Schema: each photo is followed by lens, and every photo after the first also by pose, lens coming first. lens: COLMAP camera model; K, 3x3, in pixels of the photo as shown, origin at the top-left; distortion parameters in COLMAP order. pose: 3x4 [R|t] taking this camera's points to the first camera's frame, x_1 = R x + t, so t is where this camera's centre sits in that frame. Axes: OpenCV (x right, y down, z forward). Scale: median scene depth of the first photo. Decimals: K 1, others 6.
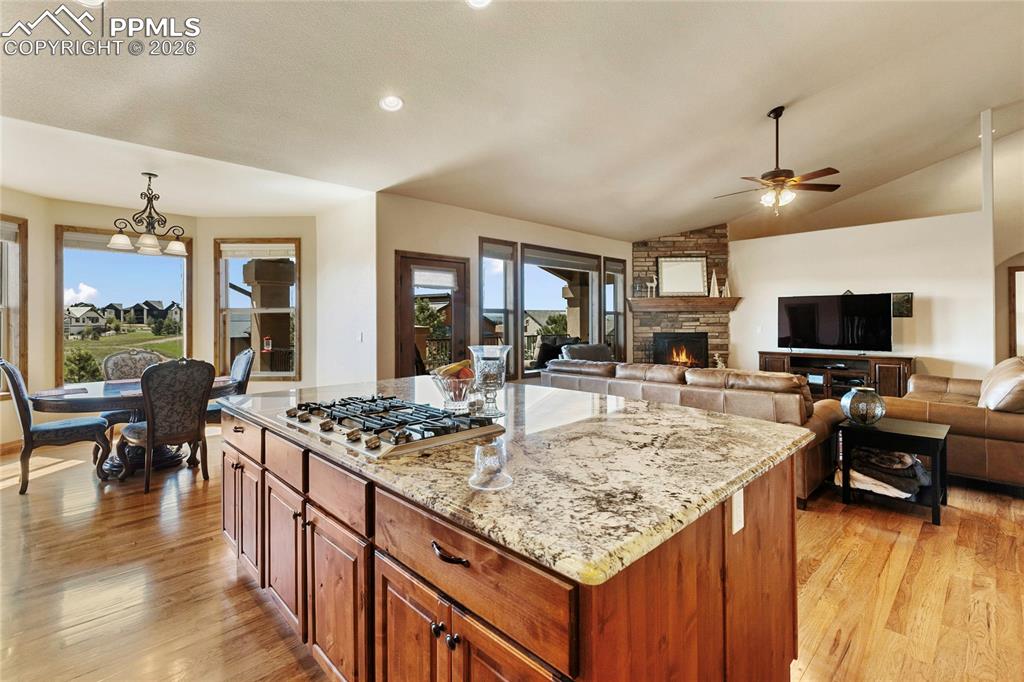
lens RADIAL K [[463.1, 0, 506.9], [0, 463.1, 318.8], [0, 0, 1]] dist [0.002274, 0.000276]
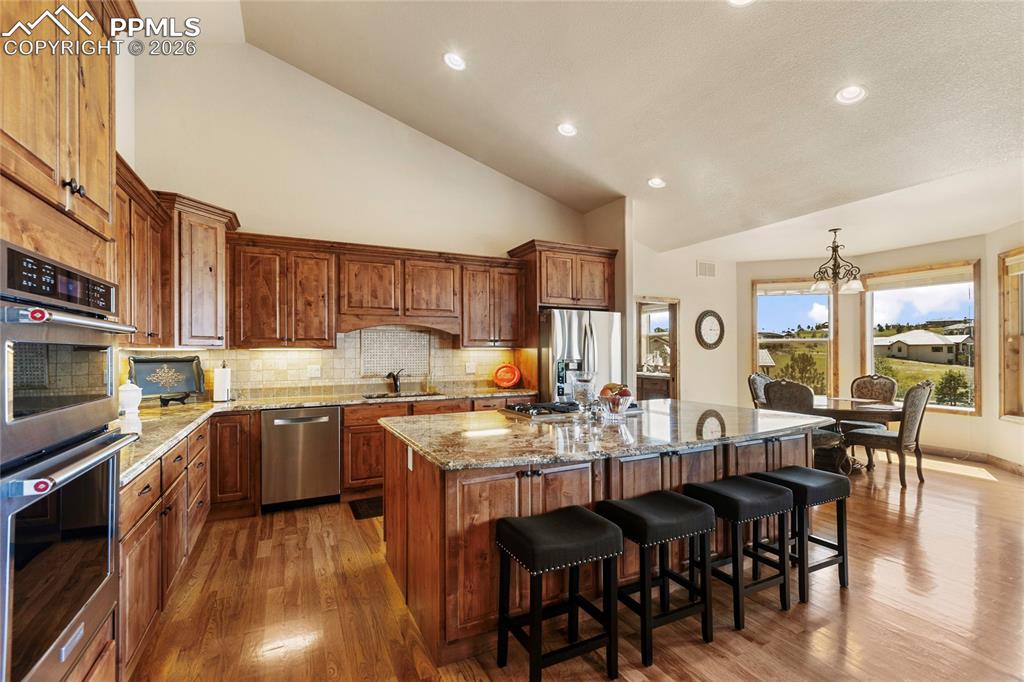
lens RADIAL K [[463.1, 0, 513.6], [0, 463.1, 345.7], [0, 0, 1]] dist [0.002274, 0.000276]
pose [[-0.310085, -0.006765, -0.950685, 0.645365], [-0.002793, 0.999977, -0.006205, 0.005345], [0.950705, 0.000731, -0.310097, 0.575273]]
